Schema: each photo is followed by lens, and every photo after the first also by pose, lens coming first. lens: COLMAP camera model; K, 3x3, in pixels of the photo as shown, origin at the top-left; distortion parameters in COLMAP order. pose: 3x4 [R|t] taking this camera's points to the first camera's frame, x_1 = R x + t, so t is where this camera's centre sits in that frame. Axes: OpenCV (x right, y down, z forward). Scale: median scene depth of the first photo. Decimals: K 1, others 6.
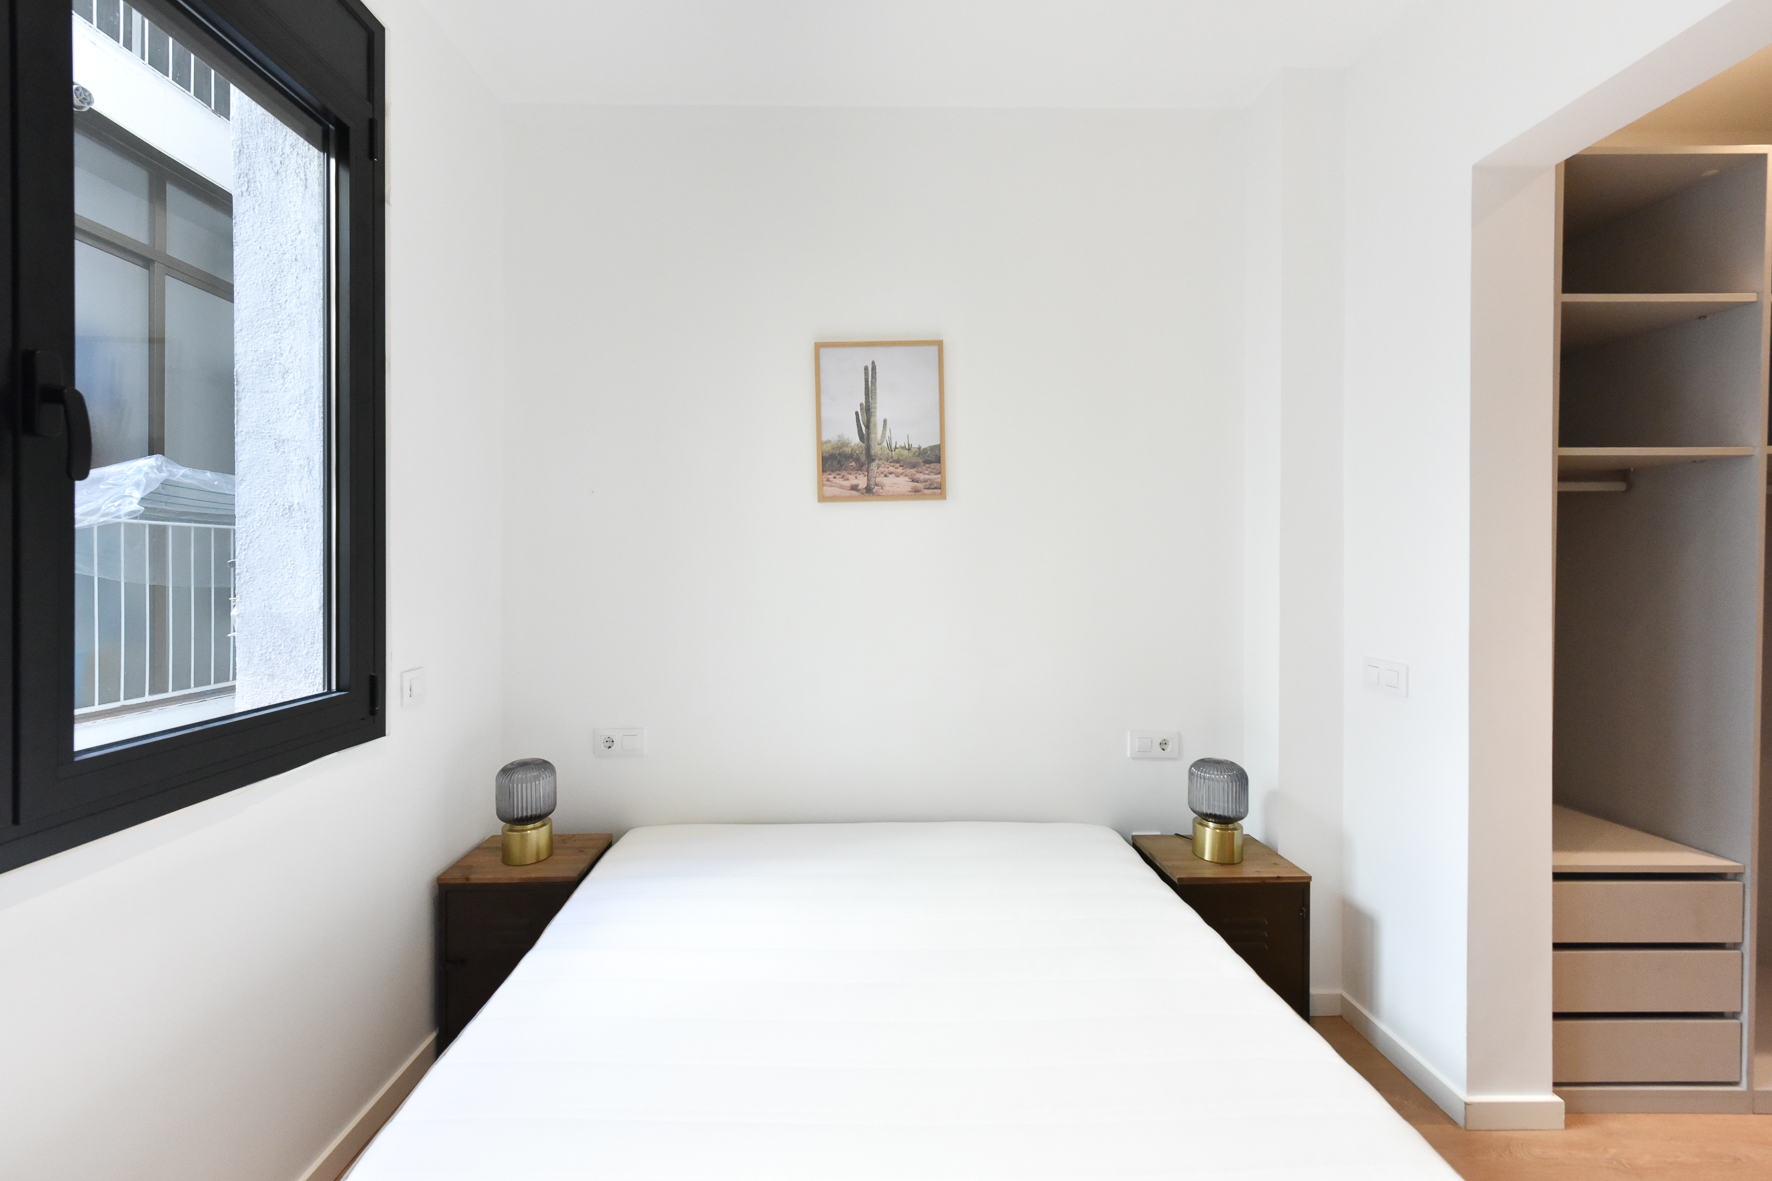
lens RADIAL K [[720.4, 0, 881.5], [0, 720.4, 572.8], [0, 0, 1]] dist [-0.000802, -0.000247]
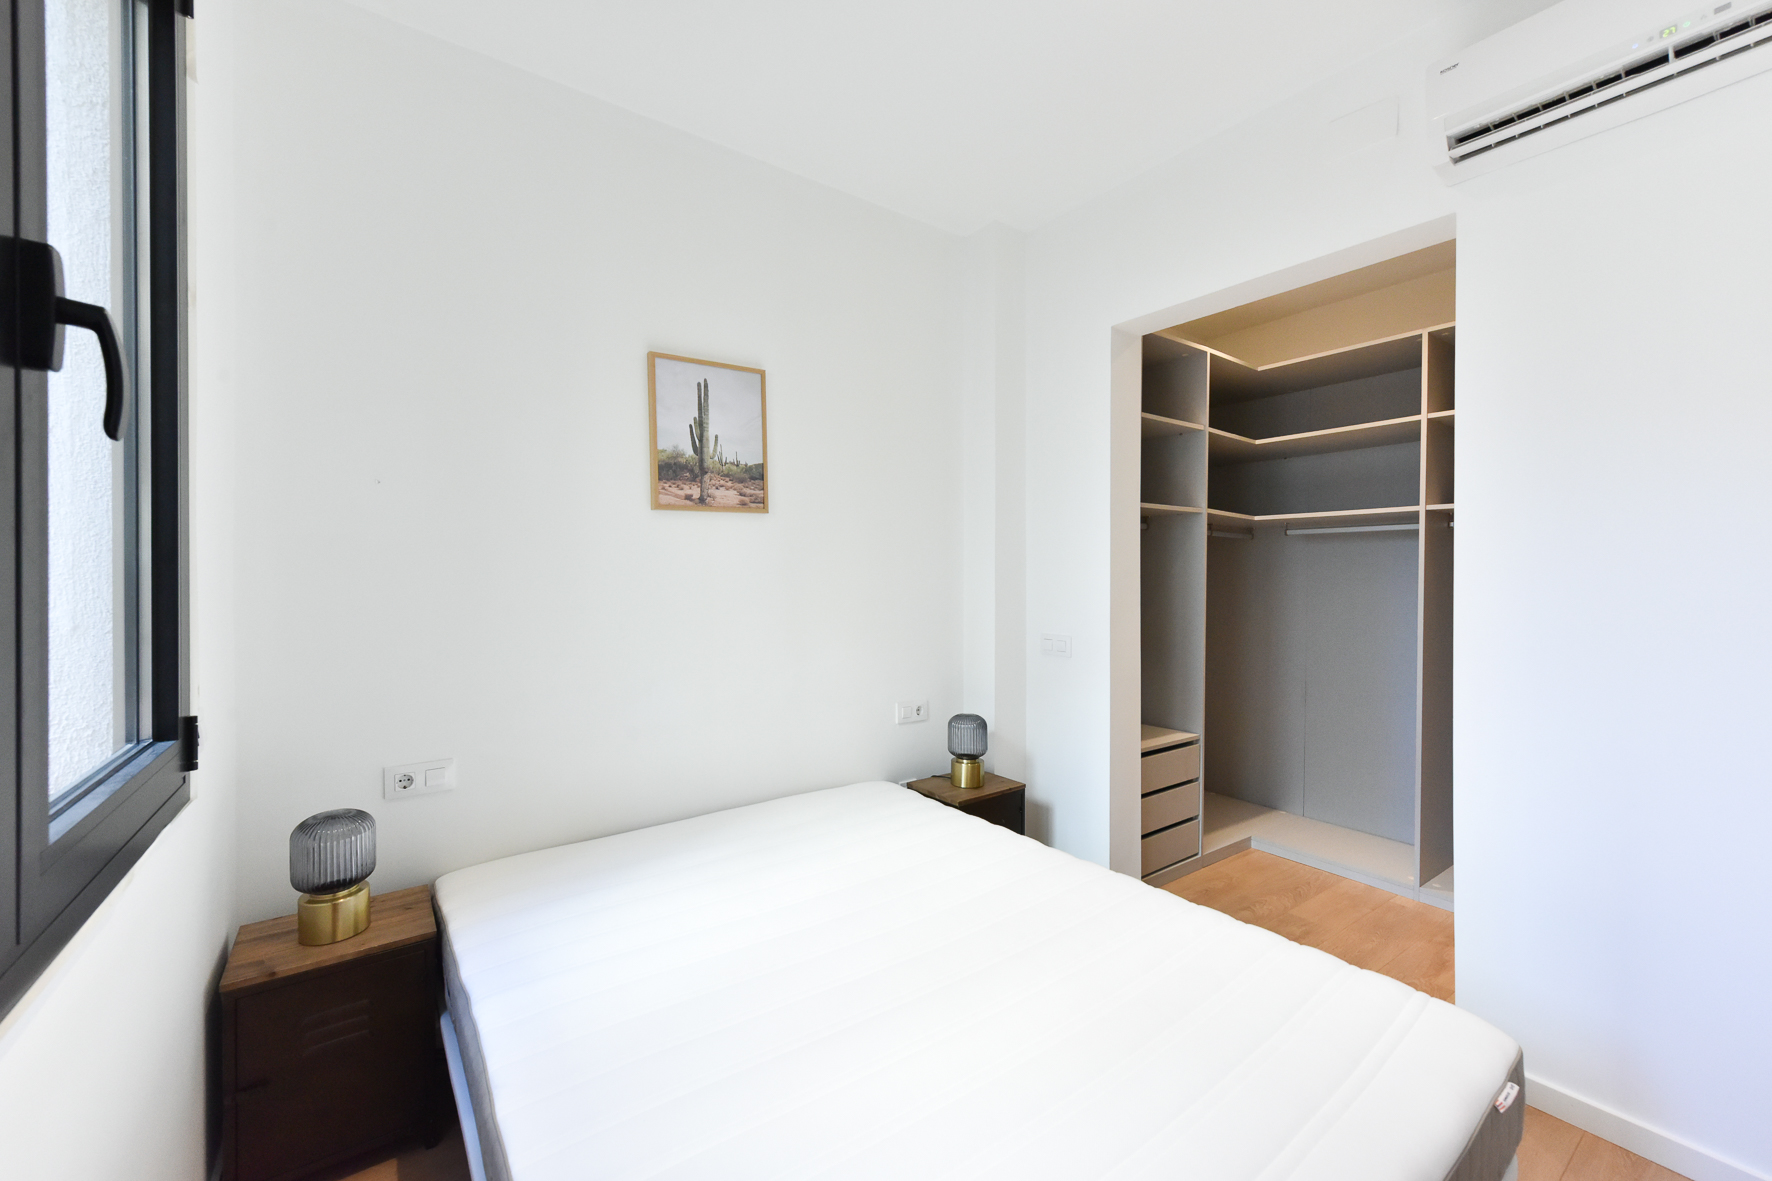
lens RADIAL K [[710.6, 0, 886.0], [0, 710.6, 590.5], [0, 0, 1]] dist [0.000094, -0.000127]
pose [[0.809597, -0.012310, 0.586857, -0.413576], [0.009713, 0.999924, 0.007575, 0.011931], [-0.586906, -0.000432, 0.809655, -0.003155]]
